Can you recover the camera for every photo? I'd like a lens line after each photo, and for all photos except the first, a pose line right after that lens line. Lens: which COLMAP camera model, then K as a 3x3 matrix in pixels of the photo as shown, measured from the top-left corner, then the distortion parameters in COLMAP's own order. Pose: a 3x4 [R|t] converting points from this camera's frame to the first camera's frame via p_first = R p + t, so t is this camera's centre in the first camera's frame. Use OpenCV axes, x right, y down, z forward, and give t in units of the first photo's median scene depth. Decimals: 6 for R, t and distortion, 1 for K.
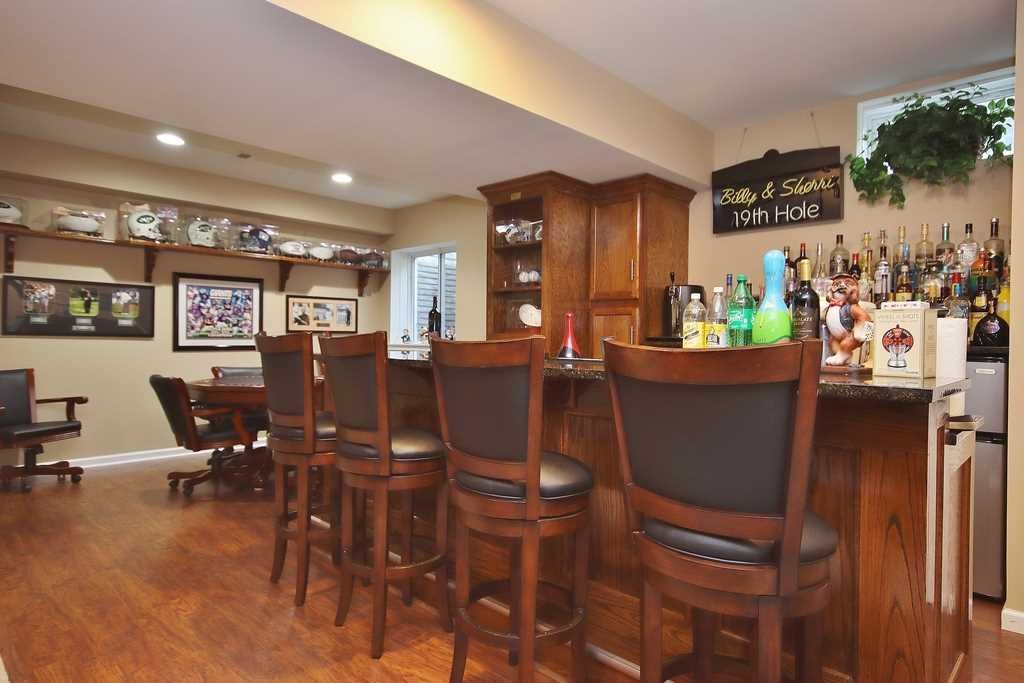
lens RADIAL K [[583.0, 0, 512.1], [0, 583.0, 344.1], [0, 0, 1]] dist [0.003016, 0.000489]
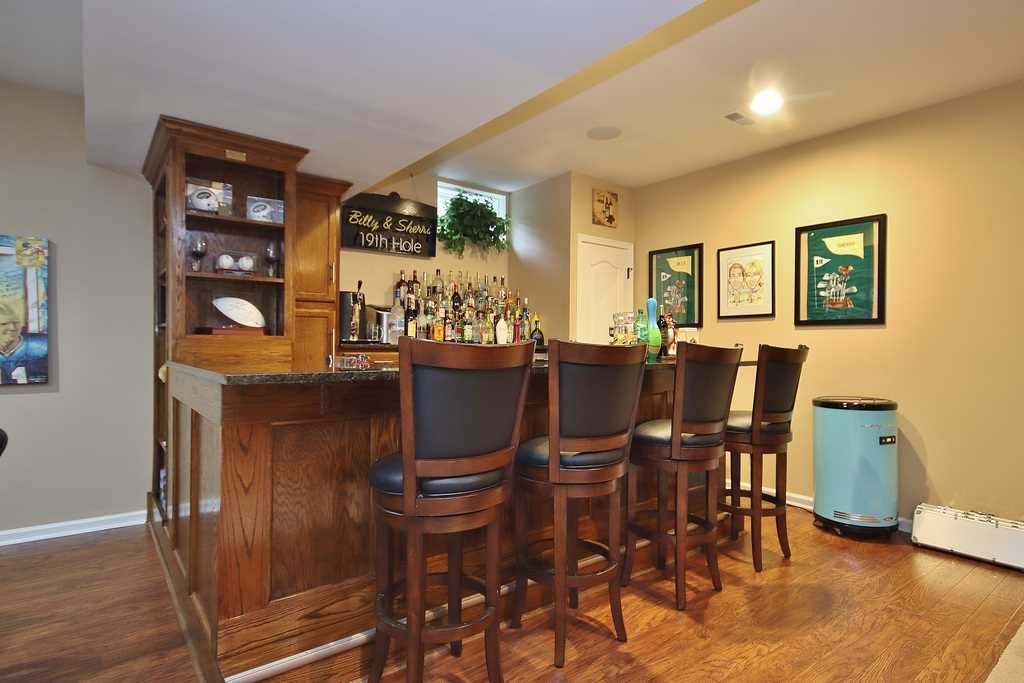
lens RADIAL K [[542.1, 0, 512.0], [0, 542.1, 343.7], [0, 0, 1]] dist [0.013217, 0.000422]
pose [[0.147986, -0.010511, 0.988934, -0.482916], [0.007304, 0.999928, 0.009535, -0.008848], [-0.988963, 0.005812, 0.148052, 0.402047]]
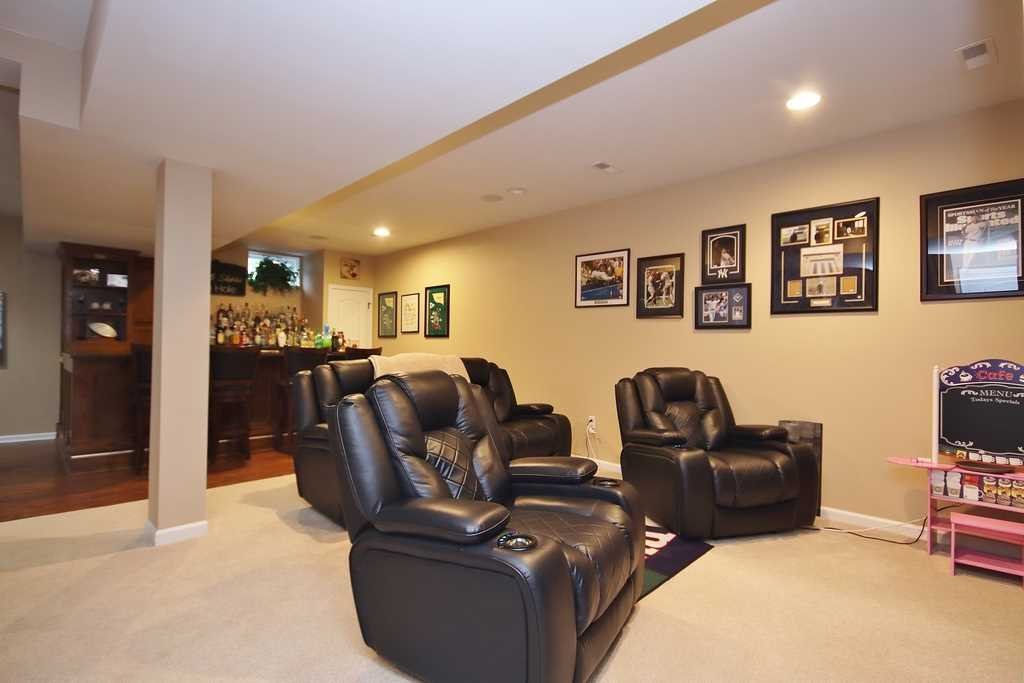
lens RADIAL K [[489.8, 0, 512.0], [0, 489.8, 341.5], [0, 0, 1]] dist [-0.001792, -0.000360]
pose [[0.032552, 0.002323, 0.999467, -0.978032], [0.001395, 0.999996, -0.002370, -0.009076], [-0.999469, 0.001472, 0.032549, -0.137099]]
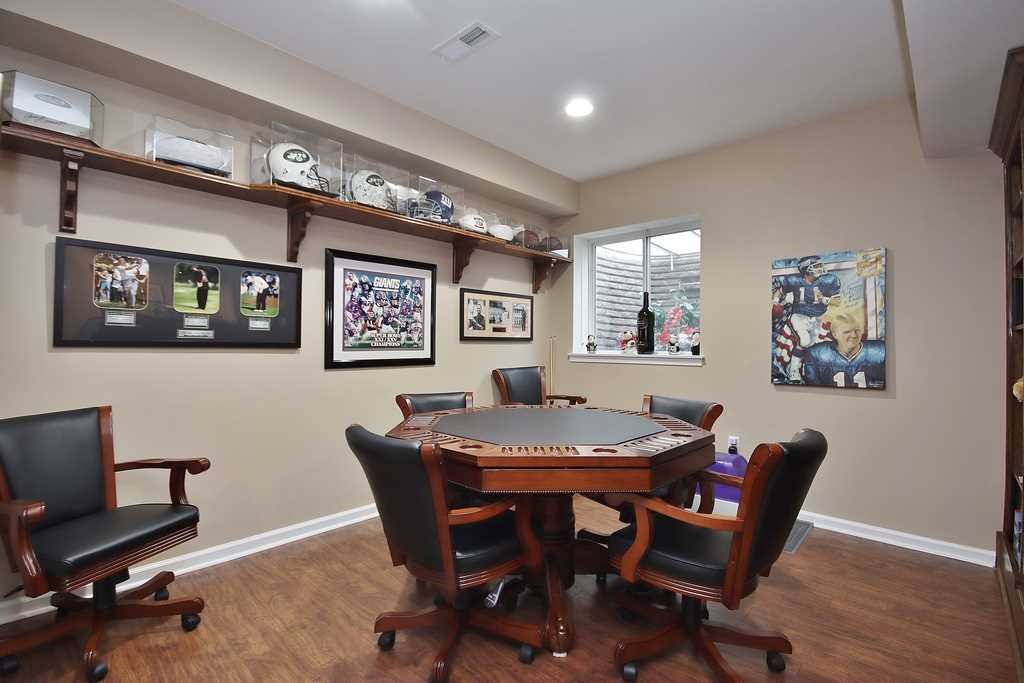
lens RADIAL K [[472.4, 0, 512.0], [0, 472.4, 341.5], [0, 0, 1]] dist [0.003641, -0.011498]
pose [[0.999838, -0.003658, 0.017632, -0.389433], [0.003908, 0.999892, -0.014166, -0.010757], [-0.017578, 0.014233, 0.999744, 0.477099]]
